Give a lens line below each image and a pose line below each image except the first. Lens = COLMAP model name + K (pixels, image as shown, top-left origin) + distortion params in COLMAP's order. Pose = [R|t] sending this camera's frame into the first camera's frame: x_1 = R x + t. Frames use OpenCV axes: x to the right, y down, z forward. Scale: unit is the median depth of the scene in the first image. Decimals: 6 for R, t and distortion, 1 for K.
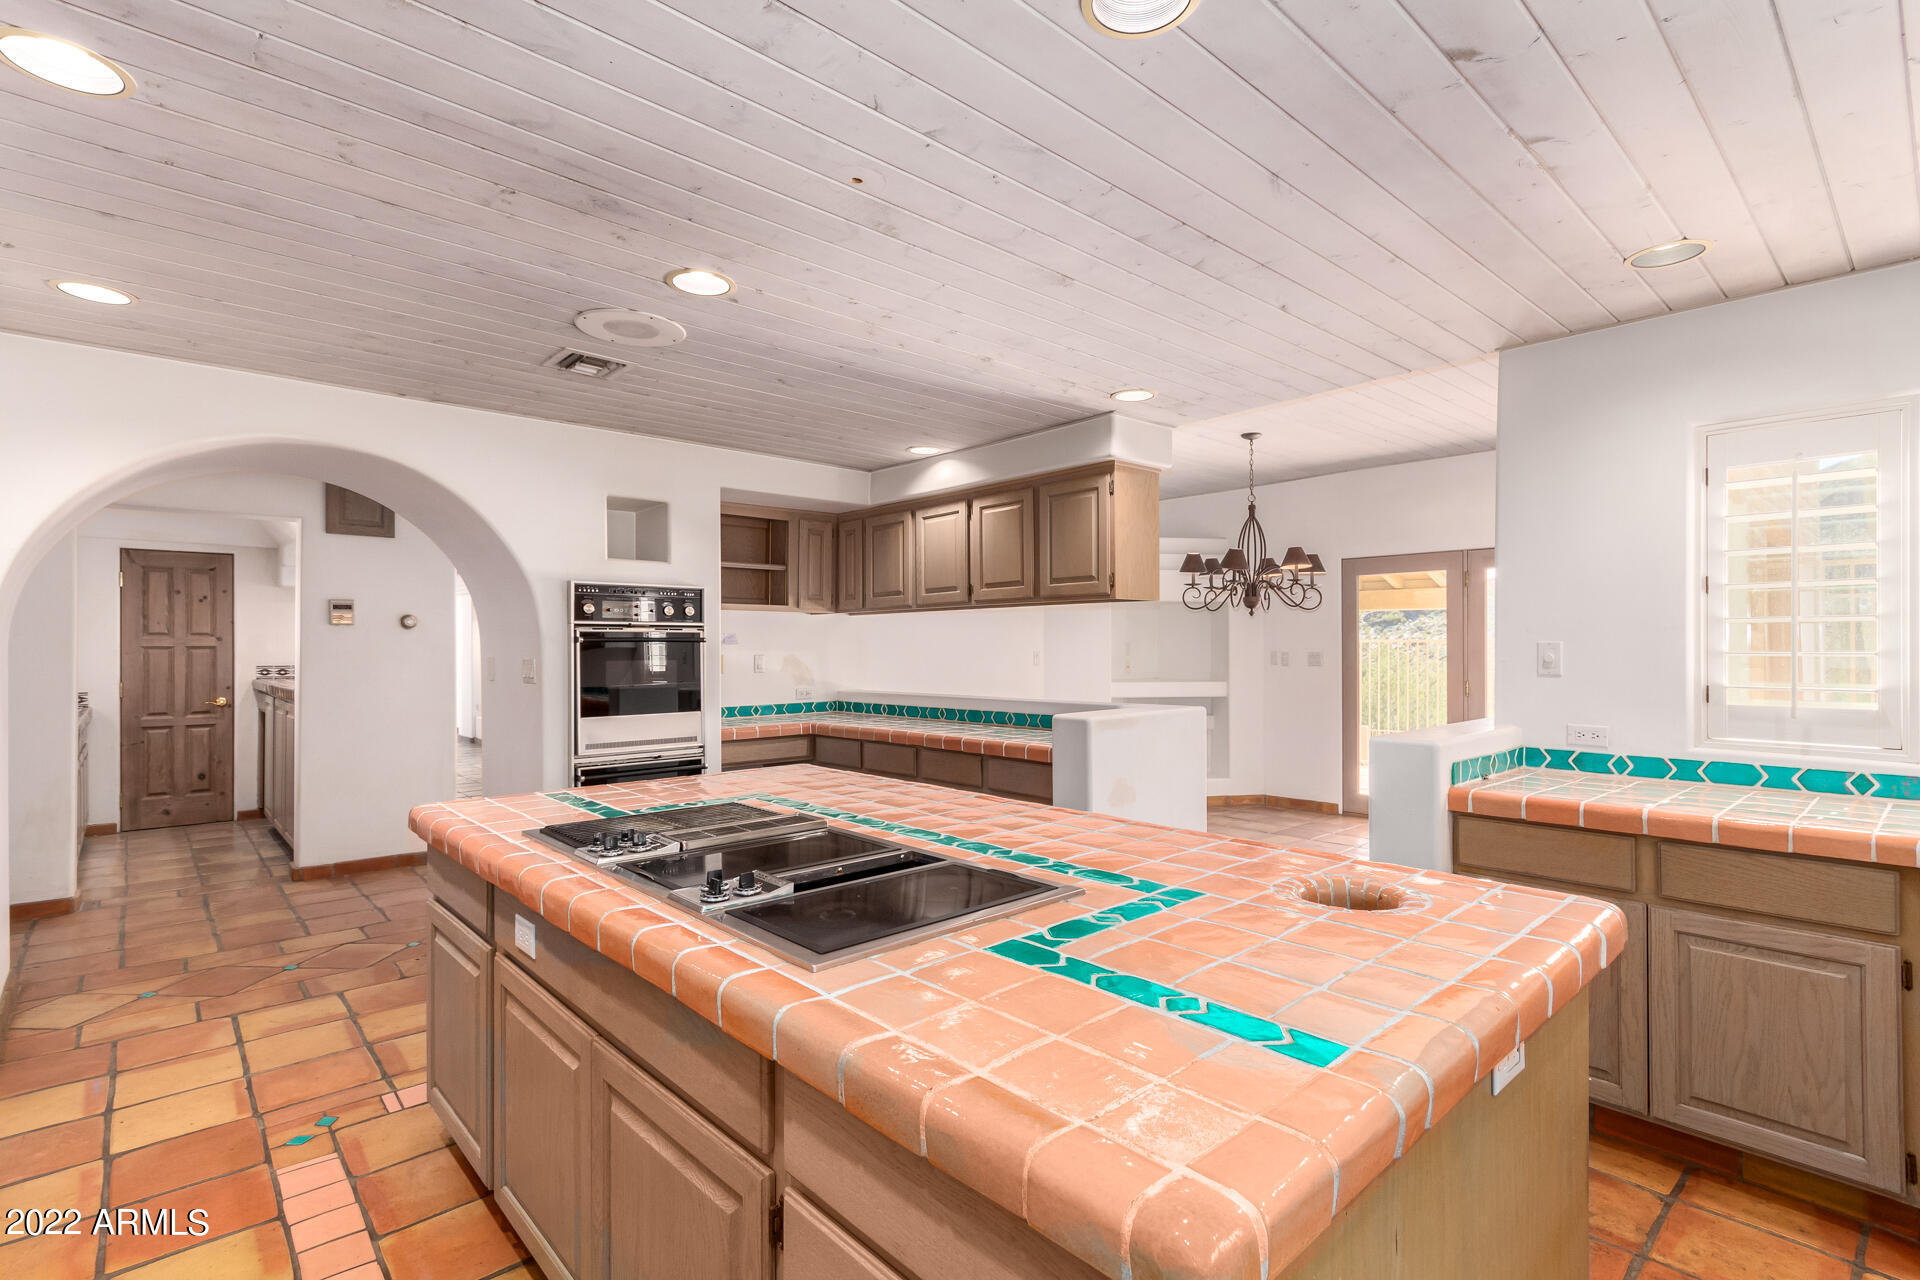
lens RADIAL K [[913.4, 0, 953.0], [0, 913.4, 646.1], [0, 0, 1]] dist [0.023631, -0.004593]
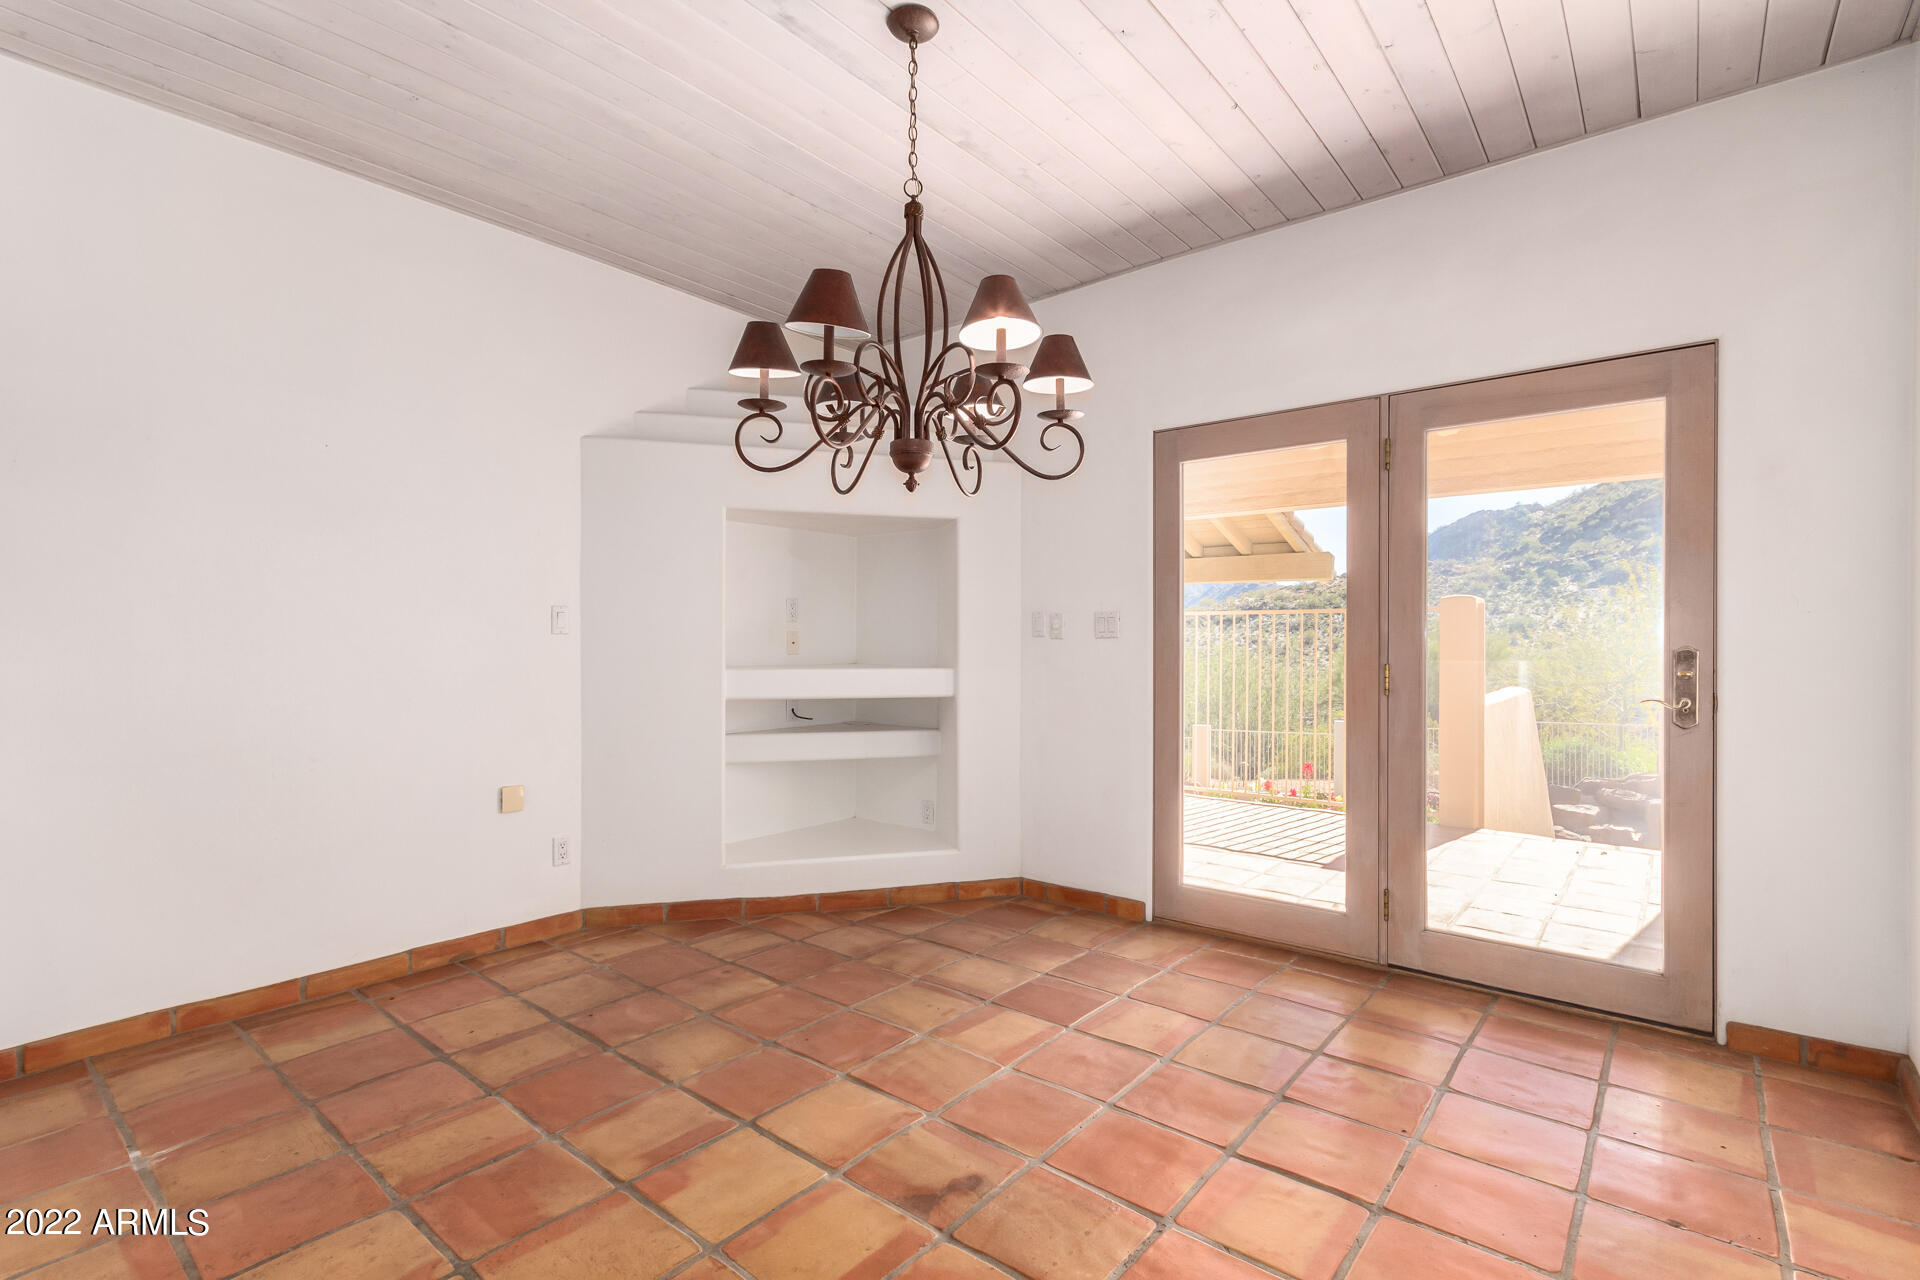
lens RADIAL K [[885.4, 0, 975.7], [0, 885.4, 646.3], [0, 0, 1]] dist [0.012620, -0.004020]
pose [[0.986732, 0.004838, 0.162283, 0.292480], [-0.005096, 0.999986, 0.001175, 0.032238], [-0.162275, -0.001987, 0.986744, 0.625662]]
